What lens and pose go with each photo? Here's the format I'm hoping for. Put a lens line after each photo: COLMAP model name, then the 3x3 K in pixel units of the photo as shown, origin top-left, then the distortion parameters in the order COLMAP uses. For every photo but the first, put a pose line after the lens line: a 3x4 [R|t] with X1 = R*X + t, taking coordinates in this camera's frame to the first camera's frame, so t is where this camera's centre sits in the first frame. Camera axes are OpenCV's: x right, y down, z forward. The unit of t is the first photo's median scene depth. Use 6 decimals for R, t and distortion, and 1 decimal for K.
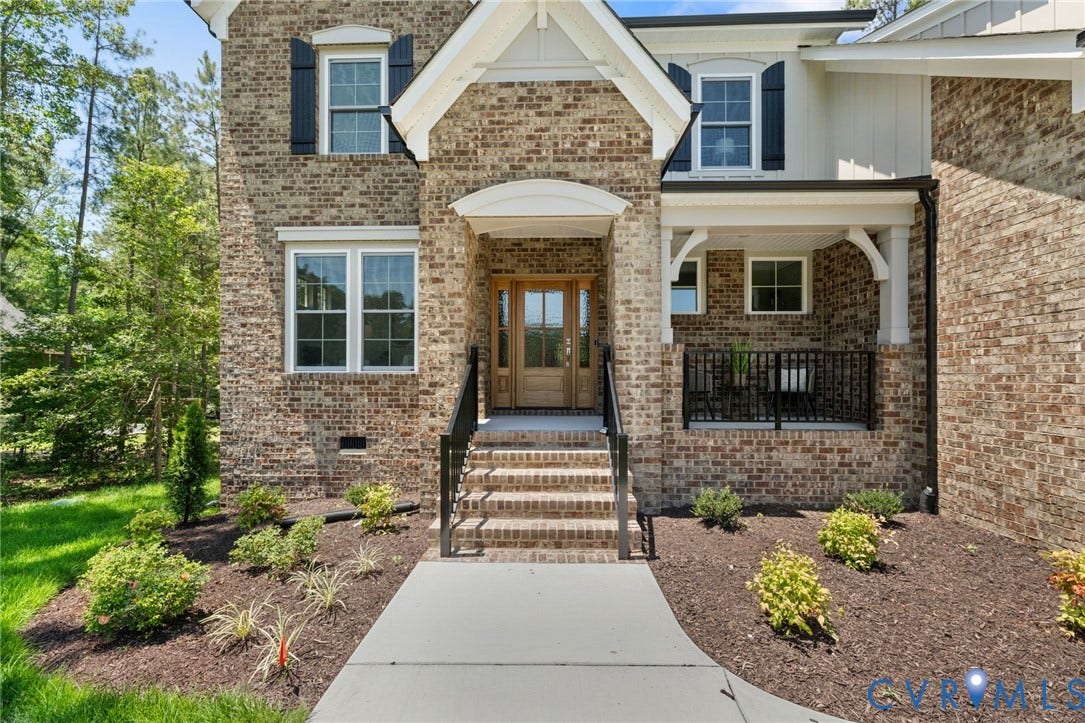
lens RADIAL K [[472.2, 0, 545.2], [0, 472.2, 400.0], [0, 0, 1]] dist [0.001466, 0.002327]
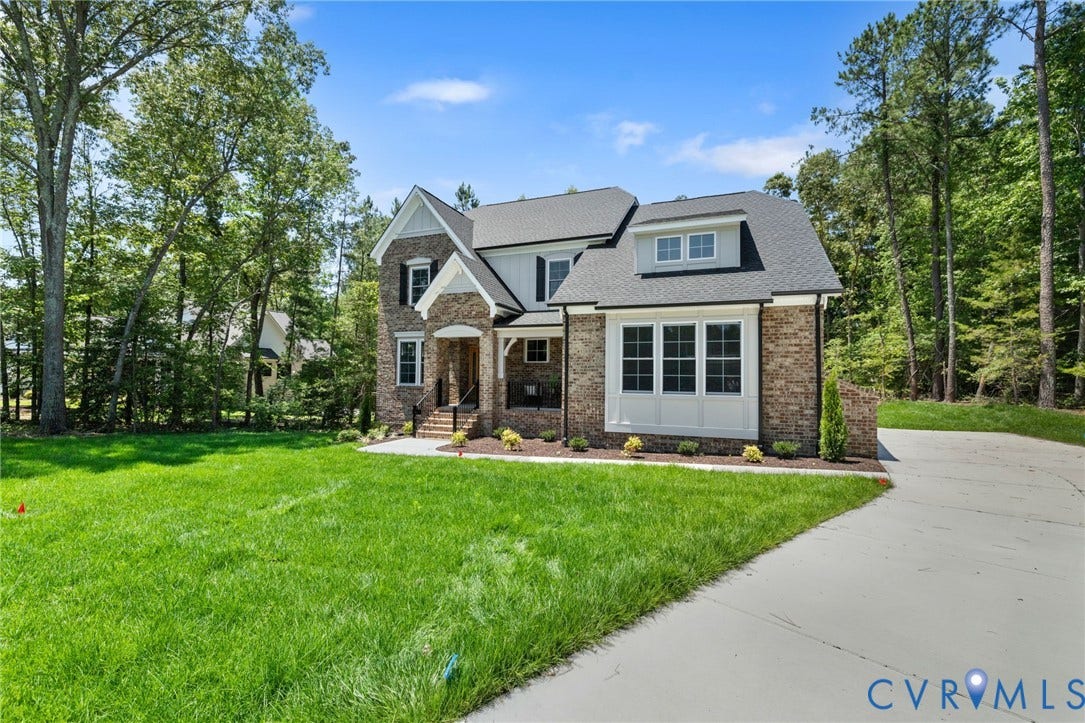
lens RADIAL K [[472.2, 0, 536.6], [0, 472.2, 401.2], [0, 0, 1]] dist [0.001466, 0.002327]
pose [[0.935358, 0.026191, -0.352732, 1.183120], [-0.024973, 0.999656, 0.008005, -0.009149], [0.352820, 0.001321, 0.935690, -1.273661]]
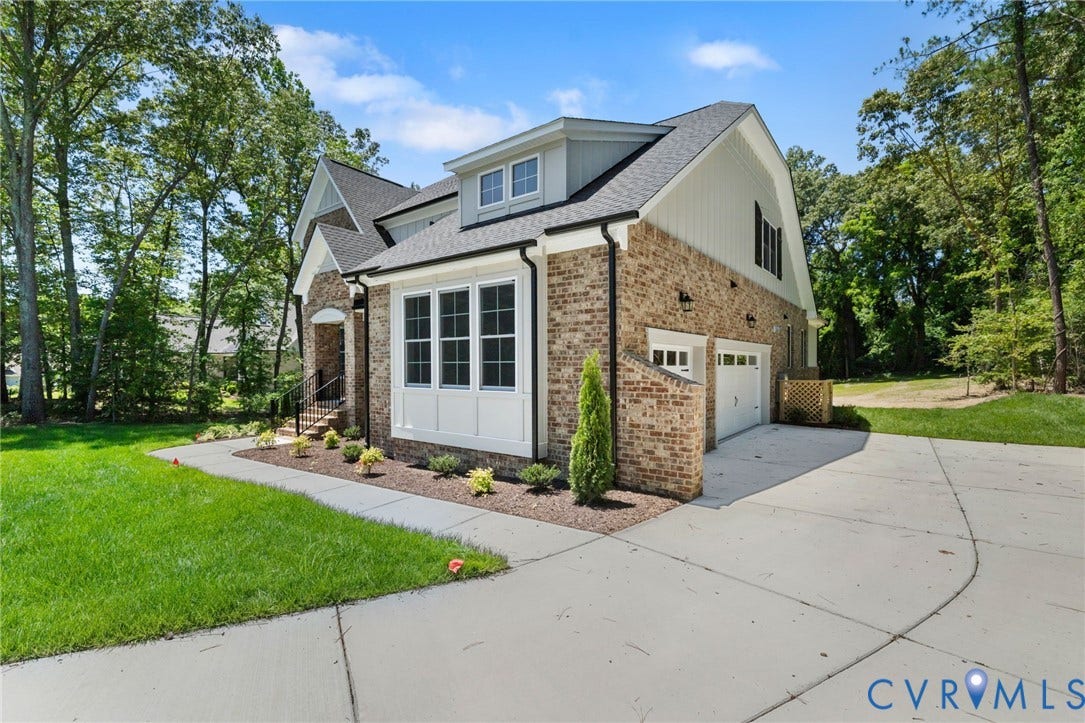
lens RADIAL K [[472.2, 0, 540.0], [0, 472.2, 407.0], [0, 0, 1]] dist [0.001466, 0.002327]
pose [[0.807883, 0.046713, -0.587489, 1.946541], [-0.021667, 0.998534, 0.049601, -0.051626], [0.588945, -0.027343, 0.807711, -0.357797]]
